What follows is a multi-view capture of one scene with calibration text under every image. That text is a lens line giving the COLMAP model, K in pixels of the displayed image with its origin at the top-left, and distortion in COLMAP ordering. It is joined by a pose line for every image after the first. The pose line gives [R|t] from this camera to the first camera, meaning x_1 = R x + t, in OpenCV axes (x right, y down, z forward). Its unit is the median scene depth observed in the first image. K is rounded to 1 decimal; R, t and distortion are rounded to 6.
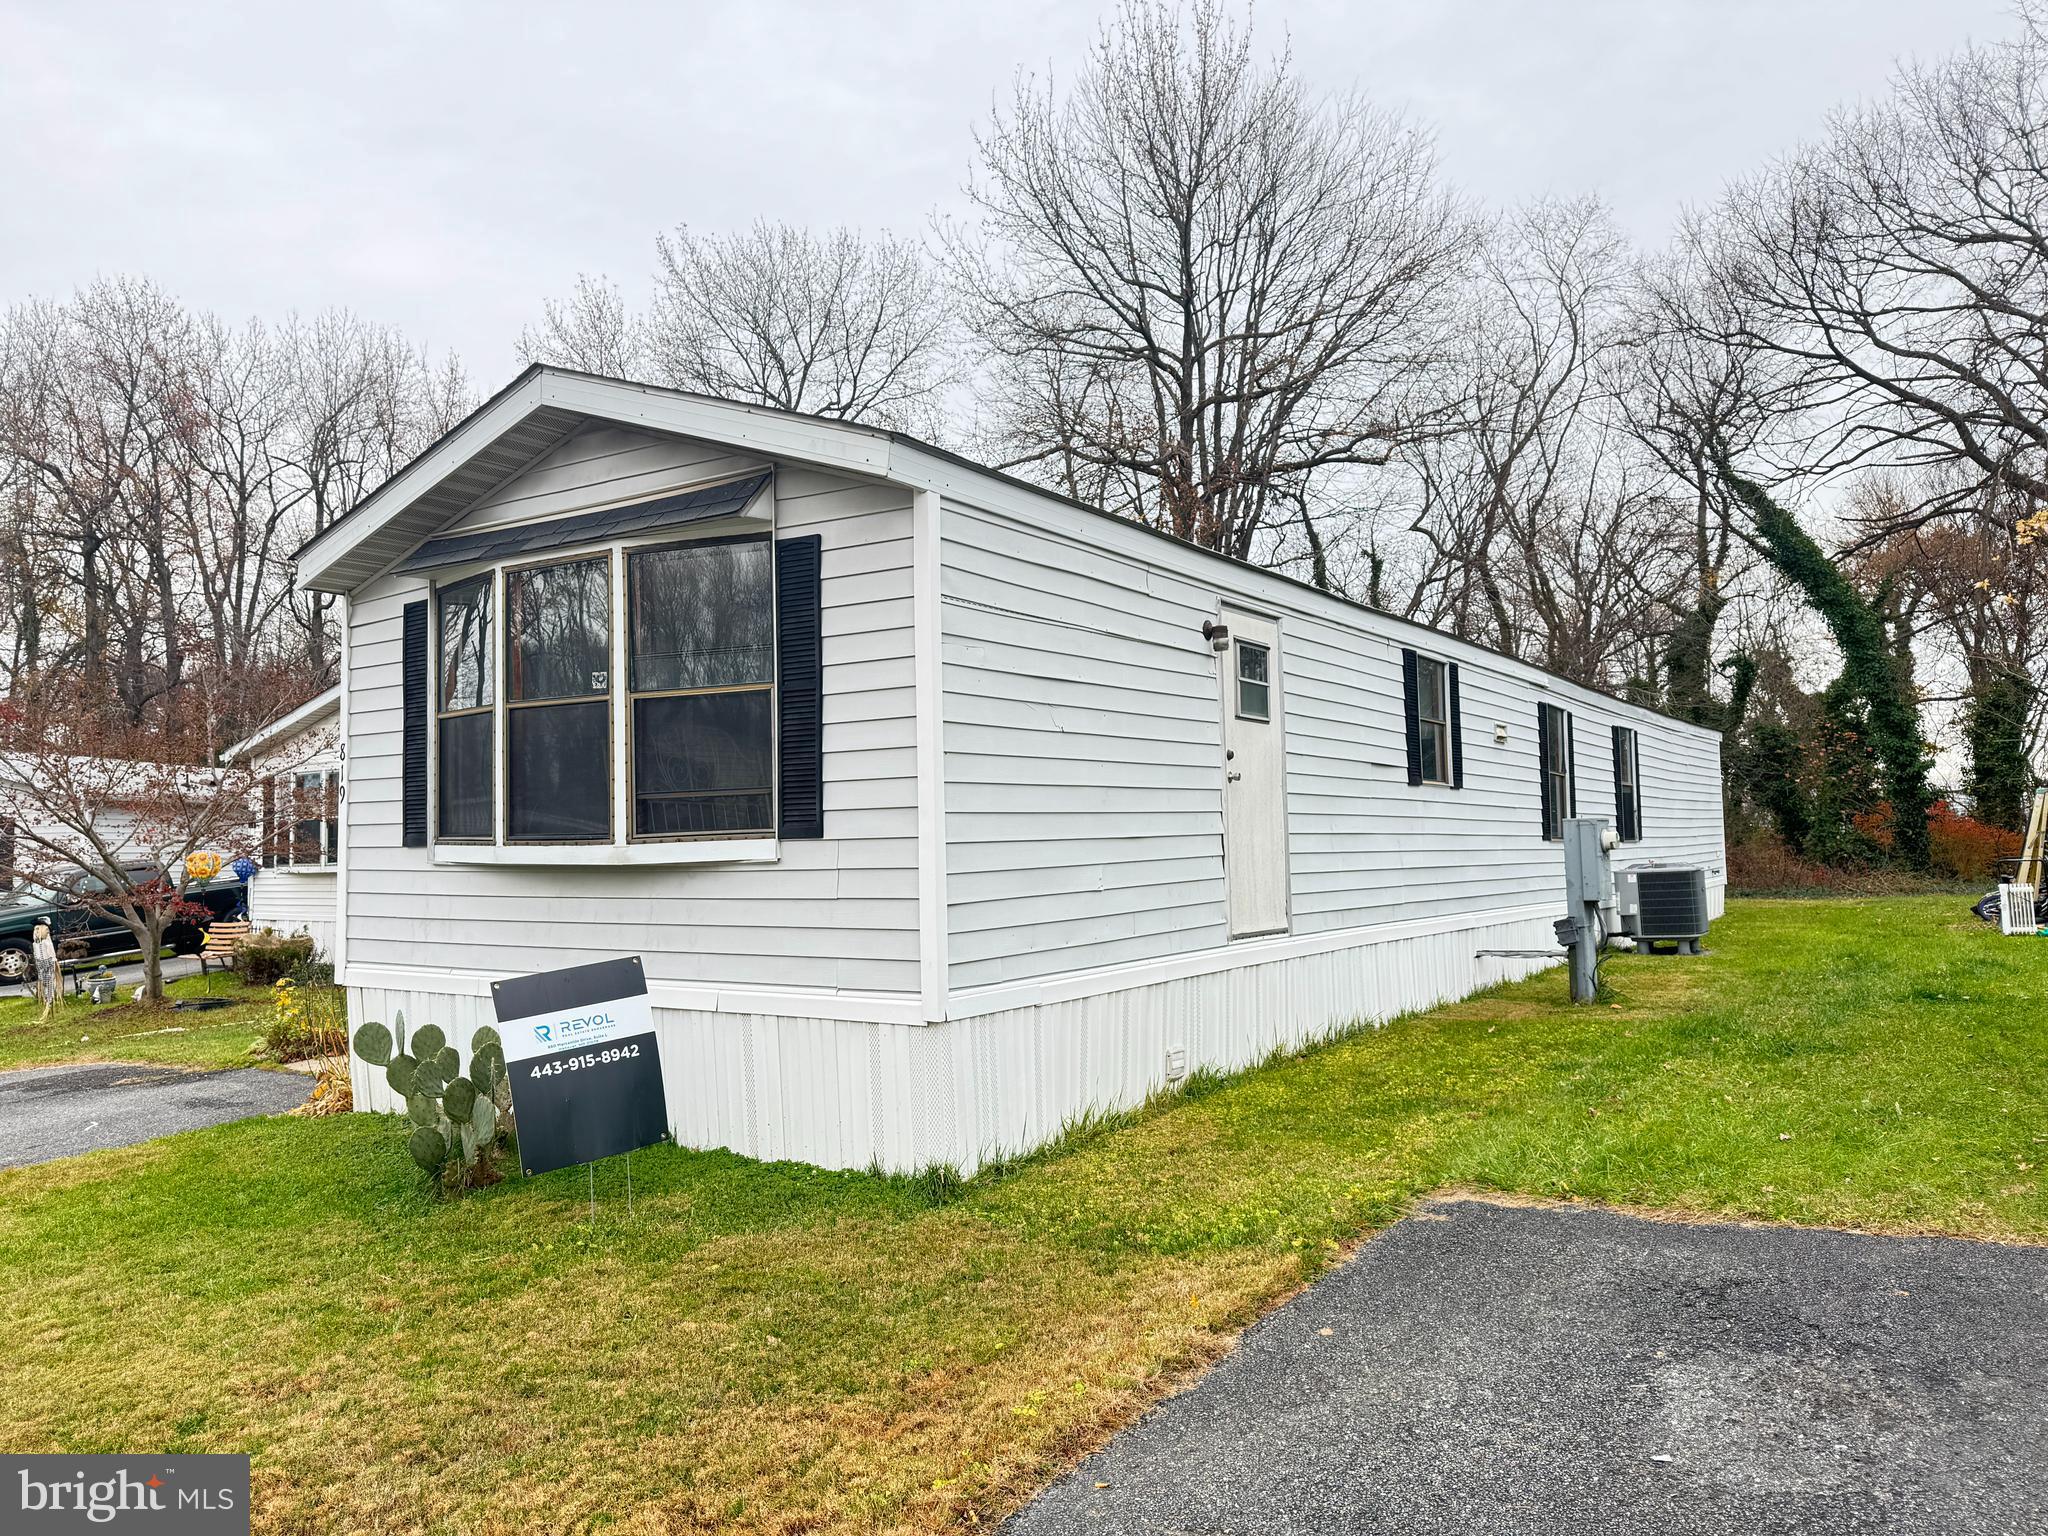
lens RADIAL K [[1416.6, 0, 1026.7], [0, 1416.6, 773.7], [0, 0, 1]] dist [0.135858, -0.193774]
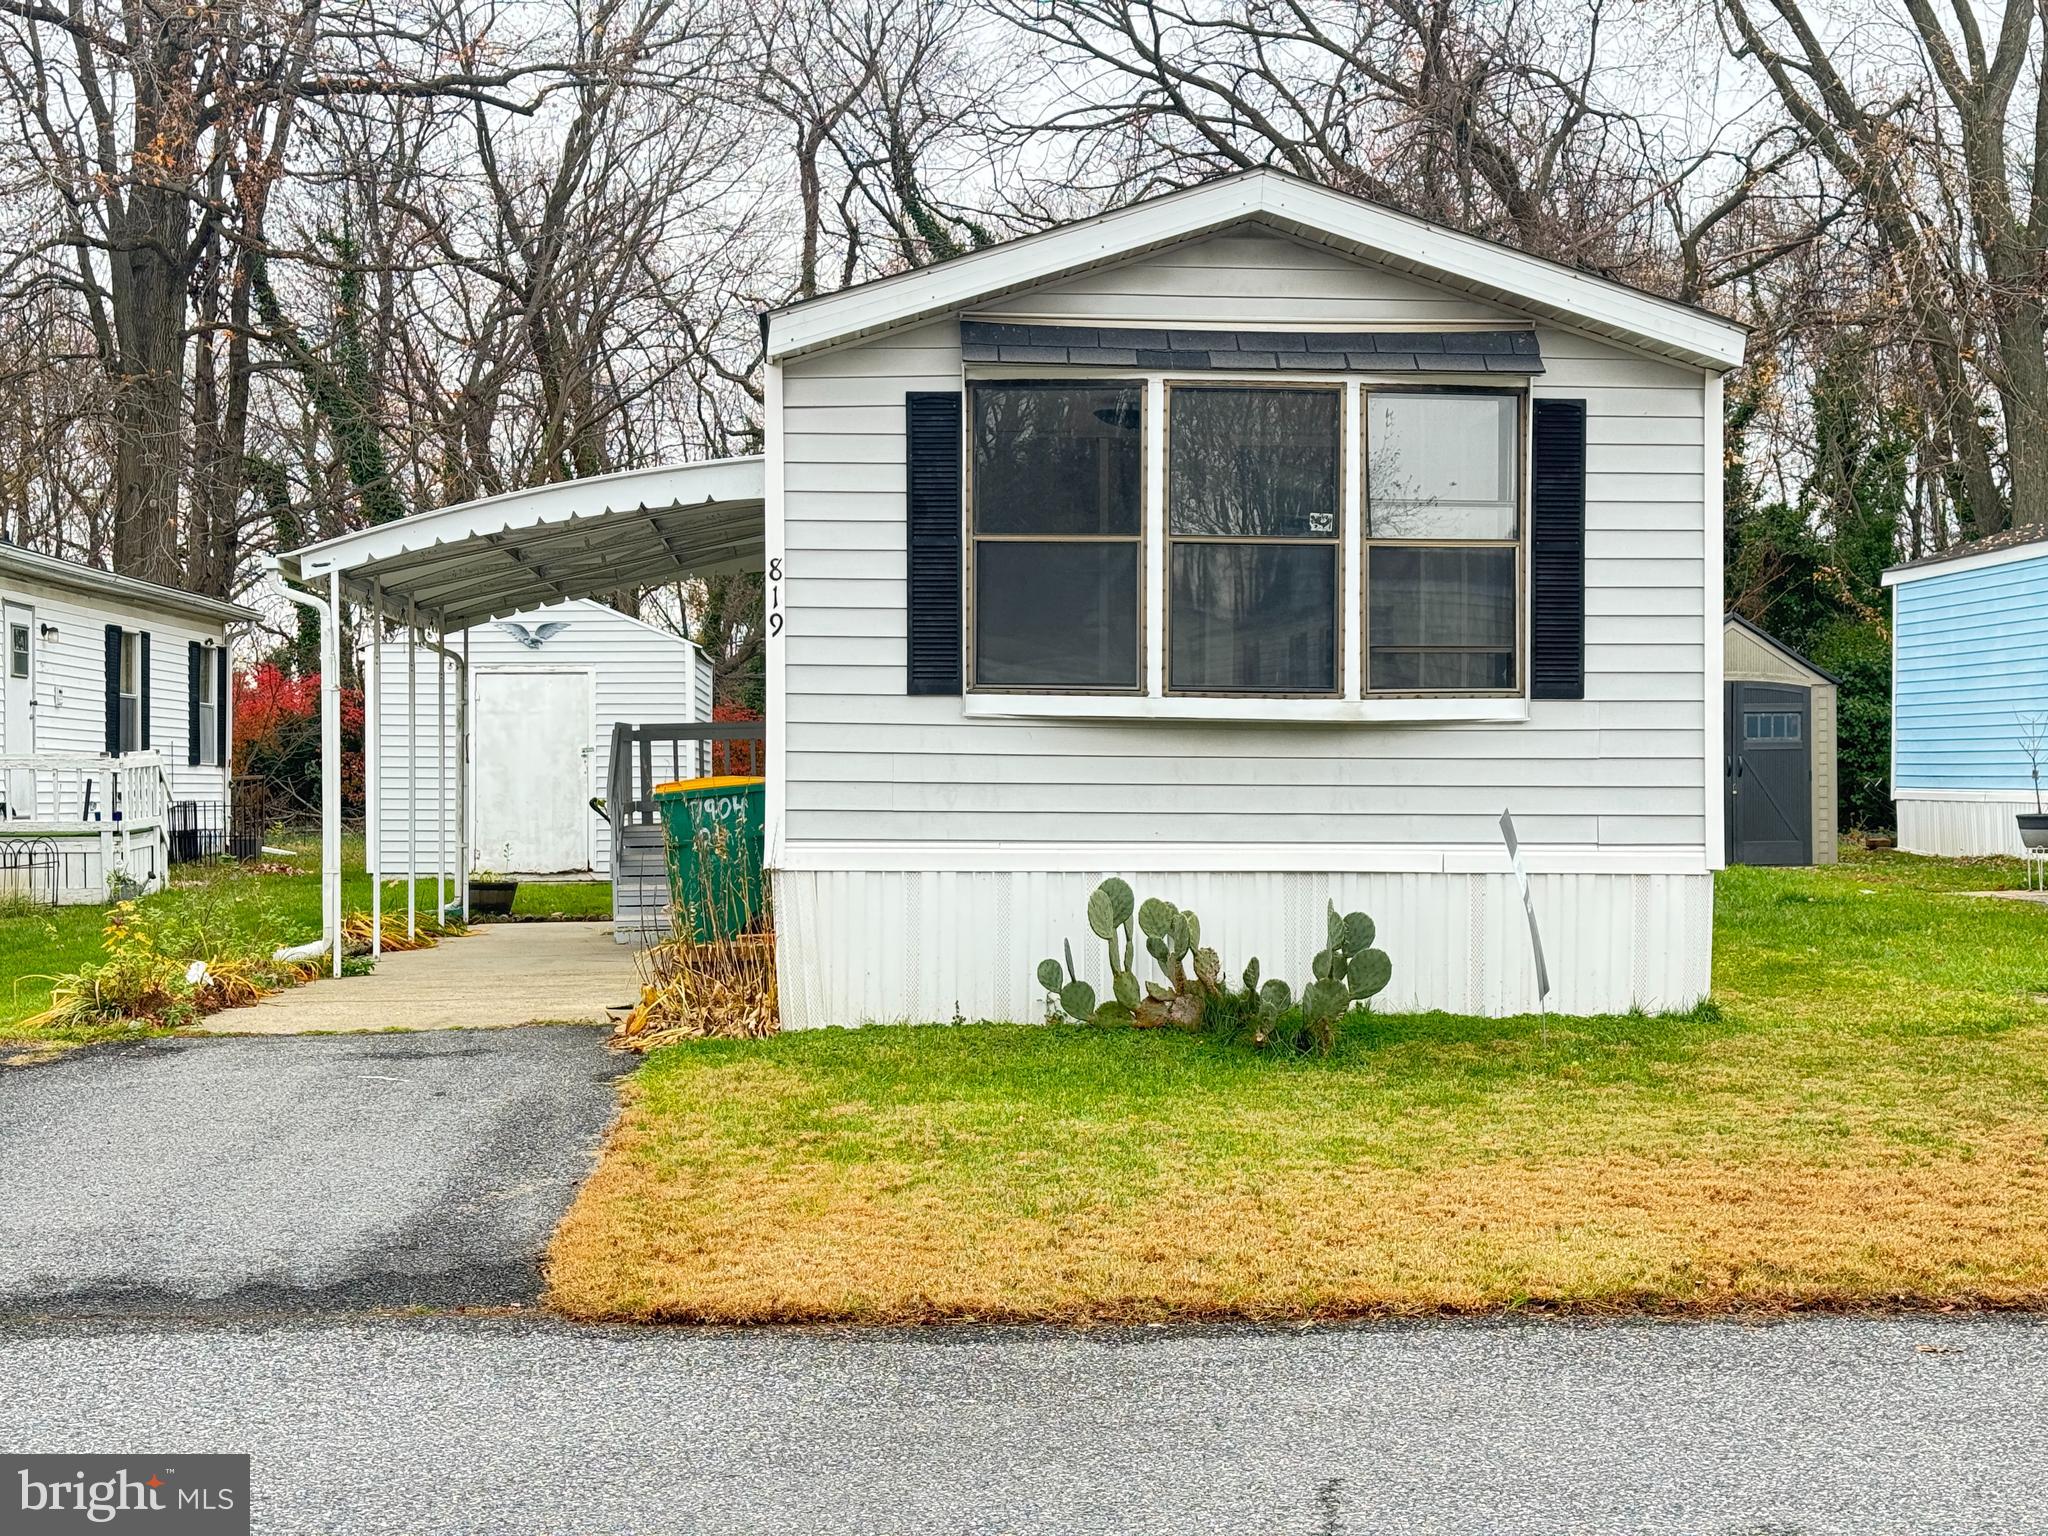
lens RADIAL K [[2864.7, 0, 1024.0], [0, 2864.7, 768.0], [0, 0, 1]] dist [0.122734, 0.049539]
pose [[0.806515, 0.018407, 0.590927, -1.623022], [-0.046772, 0.998369, 0.032738, 0.043970], [-0.589361, -0.054042, 0.806060, -0.416816]]
